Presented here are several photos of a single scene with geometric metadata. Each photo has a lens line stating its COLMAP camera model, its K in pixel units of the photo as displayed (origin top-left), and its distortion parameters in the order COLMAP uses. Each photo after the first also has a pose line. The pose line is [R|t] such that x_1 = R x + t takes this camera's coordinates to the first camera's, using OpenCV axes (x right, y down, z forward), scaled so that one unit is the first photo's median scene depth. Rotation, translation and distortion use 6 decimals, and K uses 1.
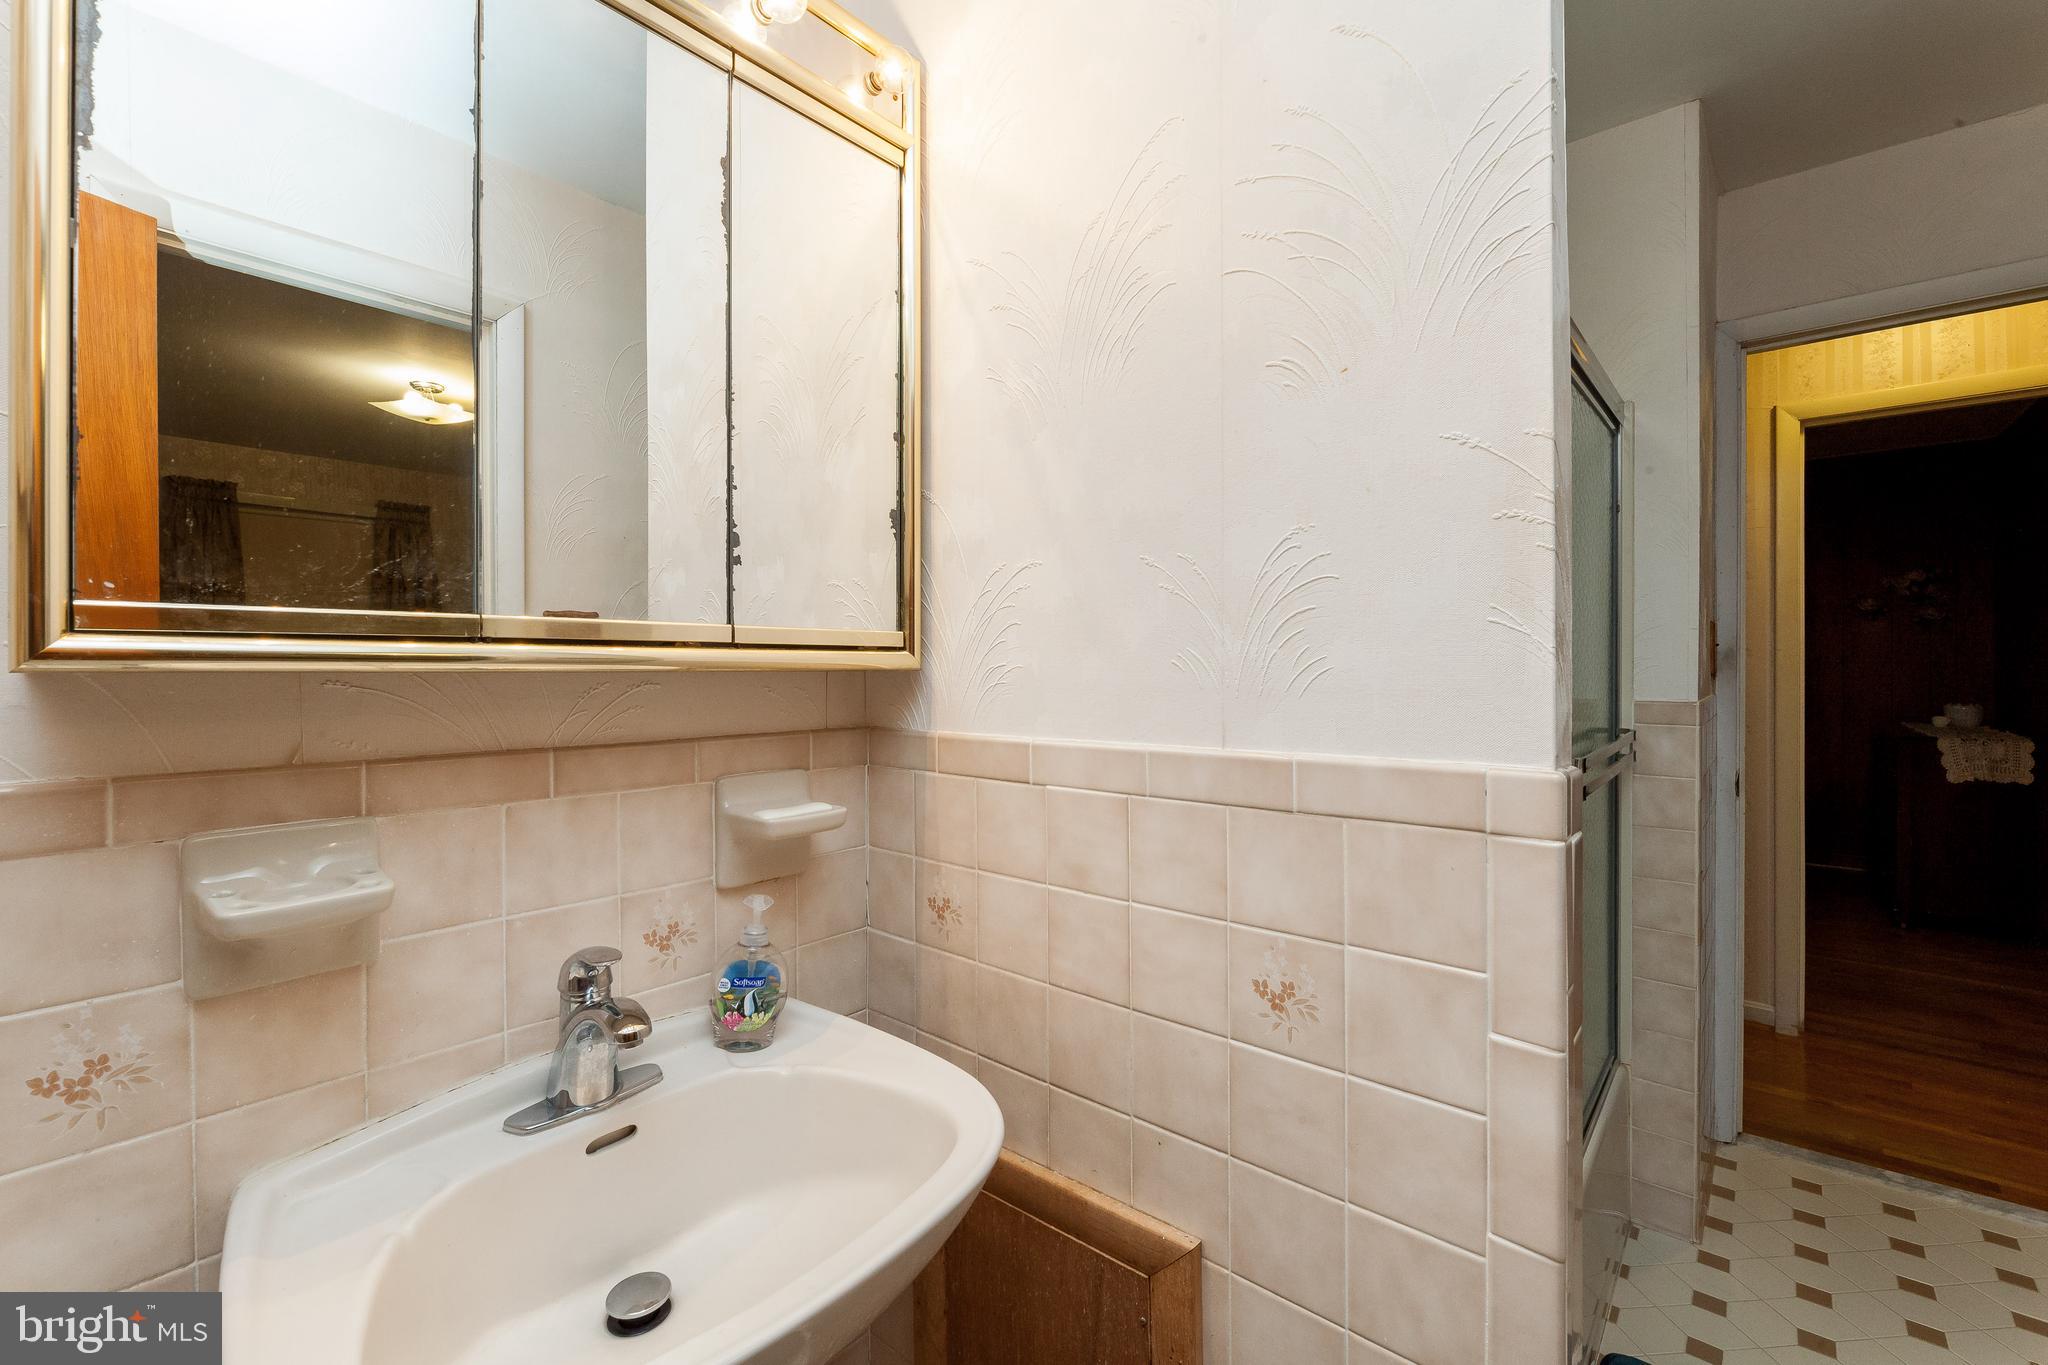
lens RADIAL K [[856.7, 0, 1054.4], [0, 856.7, 671.1], [0, 0, 1]] dist [0.000835, -0.000132]
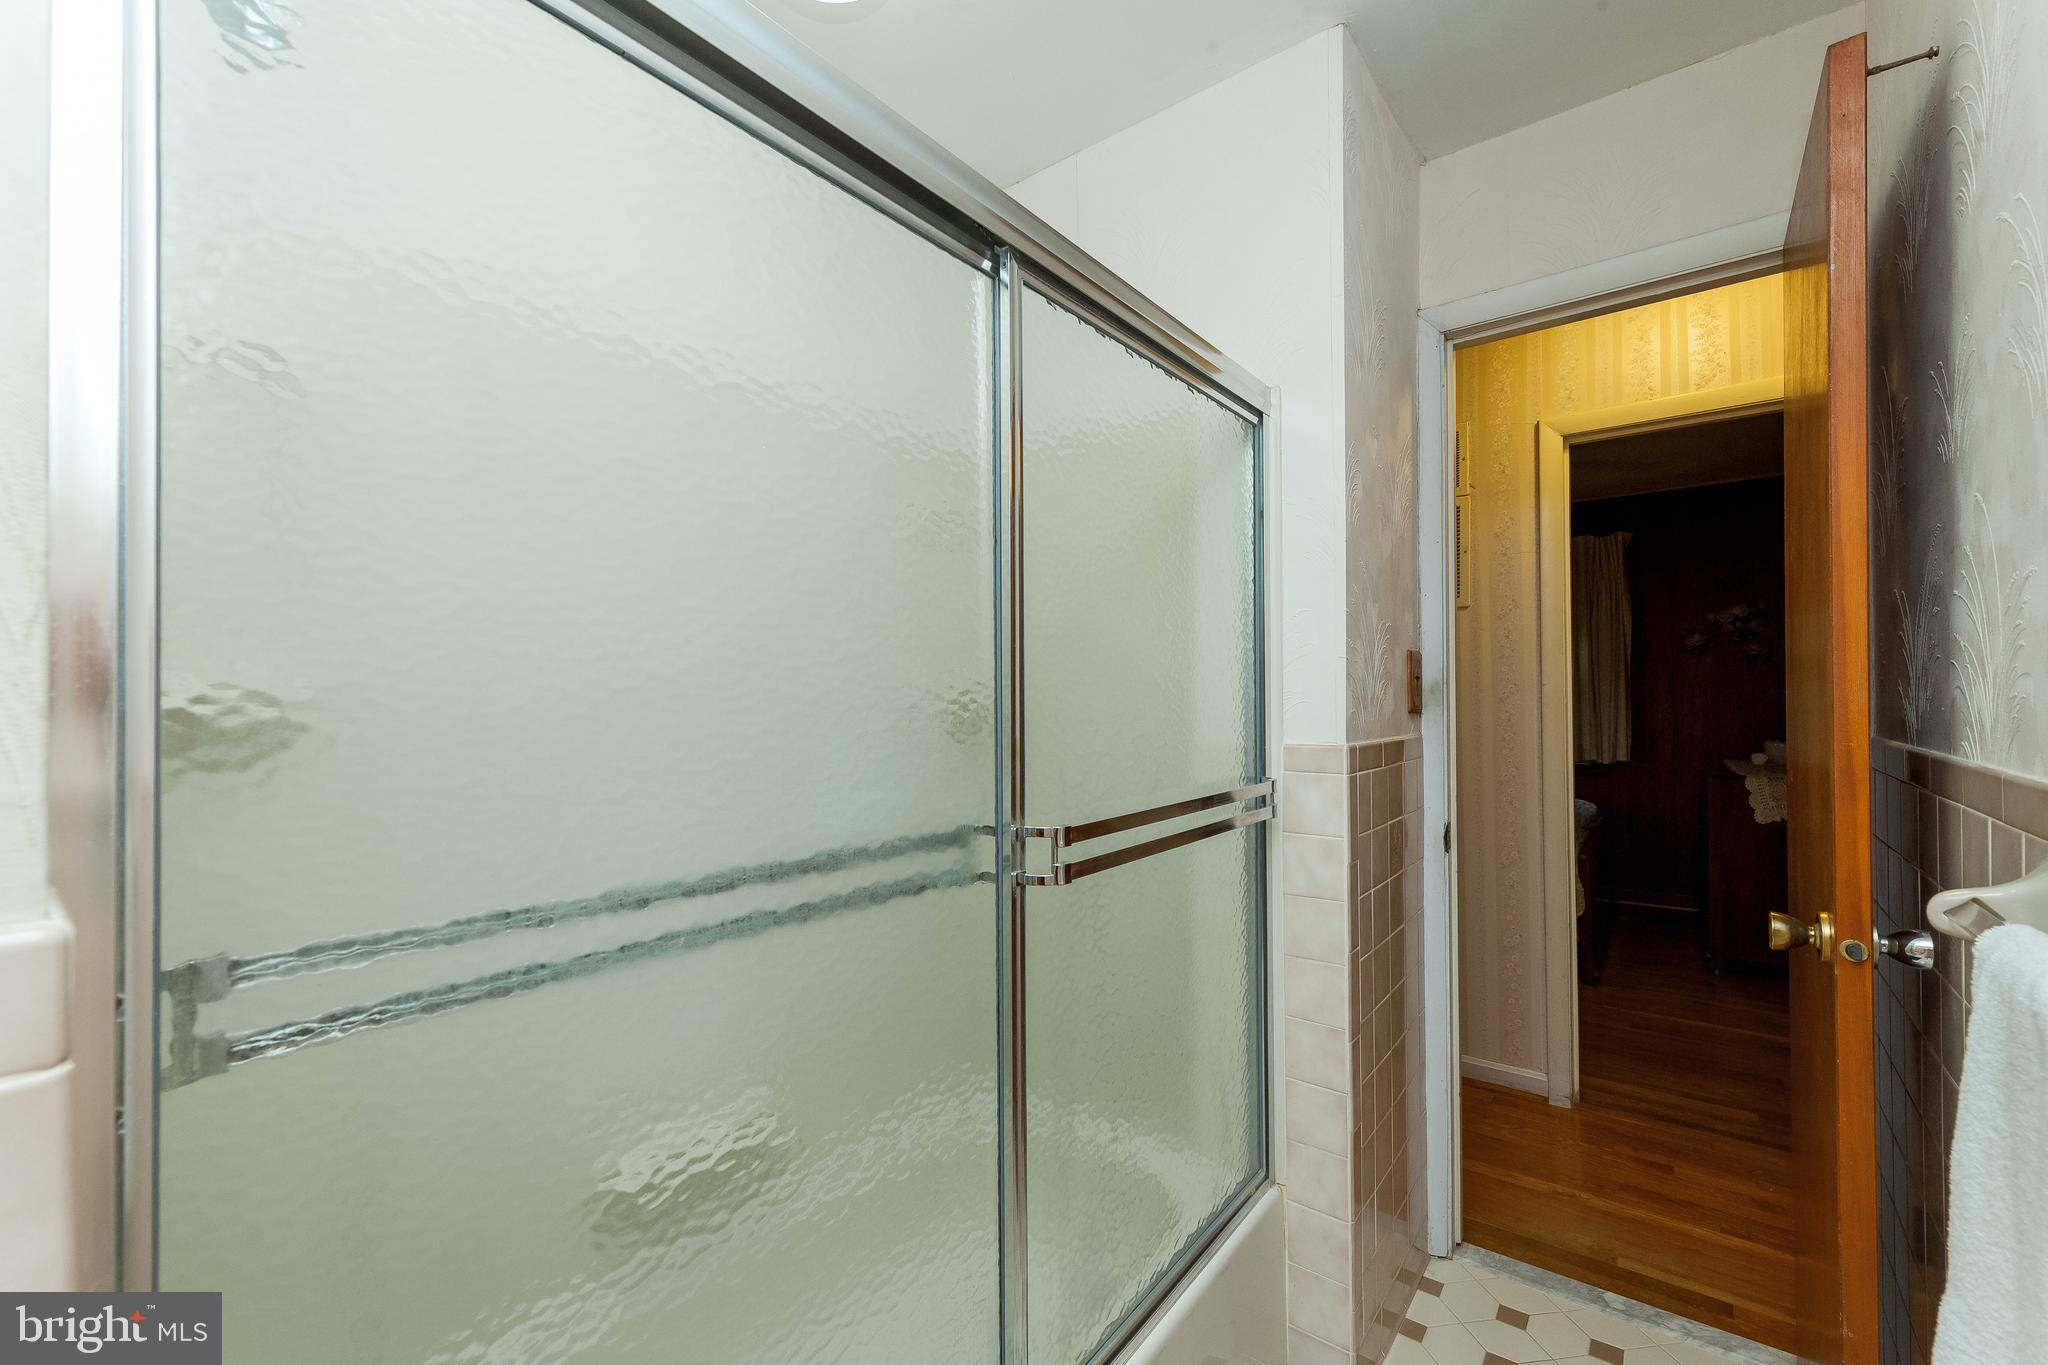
lens RADIAL K [[856.7, 0, 991.2], [0, 856.7, 692.2], [0, 0, 1]] dist [0.000835, -0.000132]
pose [[0.999102, -0.000207, 0.042369, 0.234446], [0.000985, 0.999831, -0.018336, -0.000386], [-0.042358, 0.018361, 0.998934, 0.118220]]
